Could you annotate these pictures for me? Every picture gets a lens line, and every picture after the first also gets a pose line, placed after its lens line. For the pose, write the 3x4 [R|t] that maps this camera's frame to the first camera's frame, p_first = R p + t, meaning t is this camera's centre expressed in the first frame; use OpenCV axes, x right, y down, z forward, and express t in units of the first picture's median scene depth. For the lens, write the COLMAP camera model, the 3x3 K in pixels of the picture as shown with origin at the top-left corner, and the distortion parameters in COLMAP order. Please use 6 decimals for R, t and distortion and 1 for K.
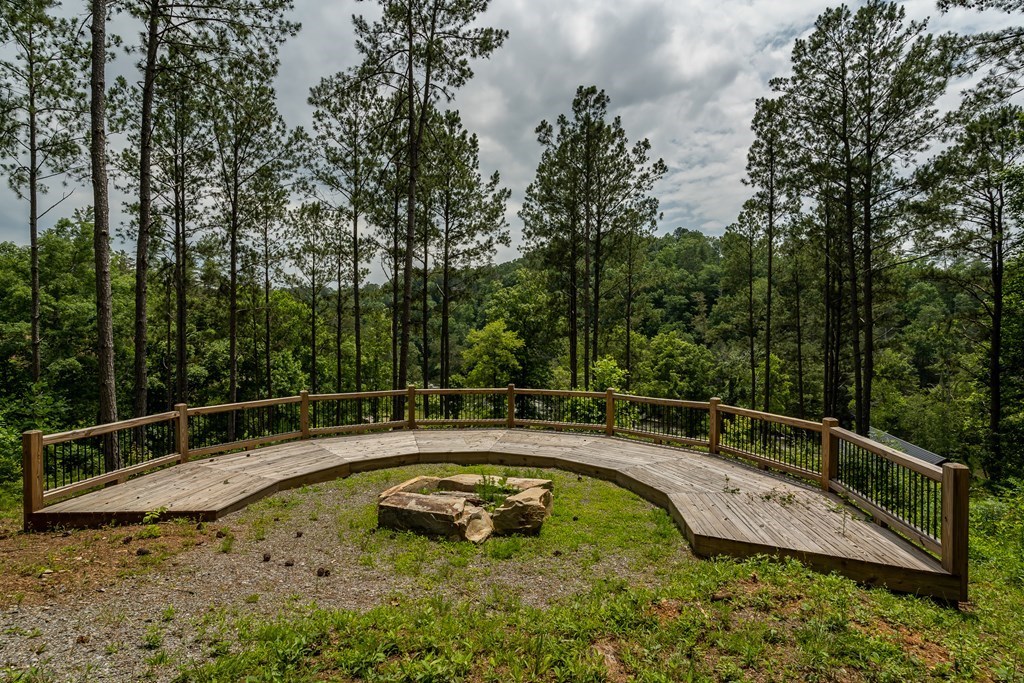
lens RADIAL K [[487.7, 0, 512.0], [0, 487.7, 341.5], [0, 0, 1]] dist [-0.003994, 0.001932]
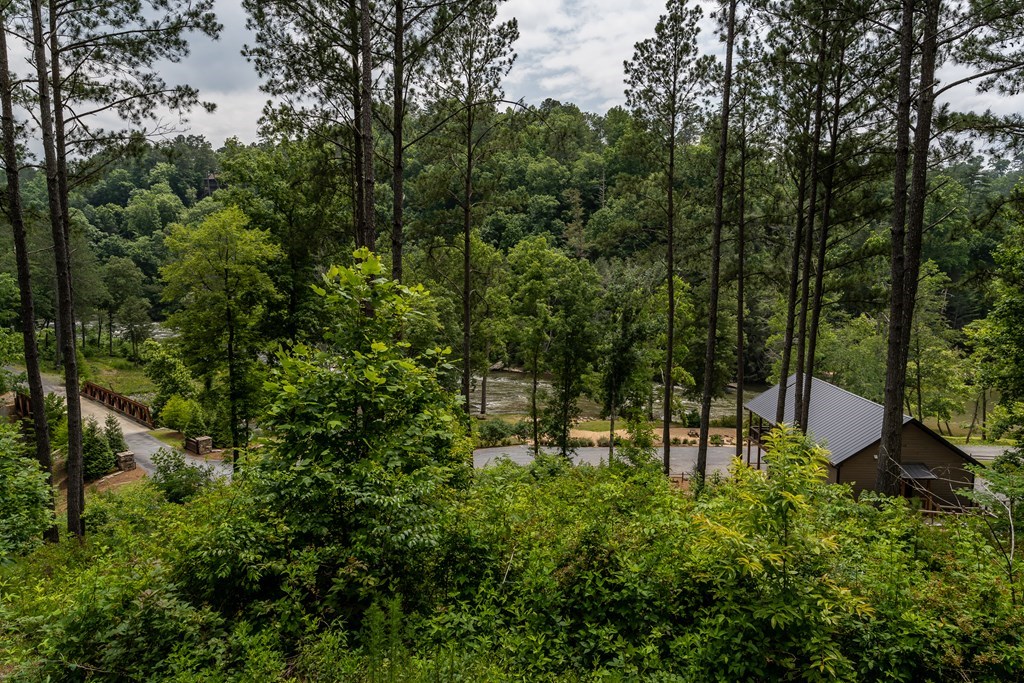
lens RADIAL K [[487.7, 0, 512.0], [0, 487.7, 341.5], [0, 0, 1]] dist [-0.003994, 0.001932]
pose [[0.960669, -0.034320, 0.275568, 0.114742], [-0.003418, 0.990797, 0.135312, 0.027831], [-0.277675, -0.130932, 0.951711, 0.392509]]
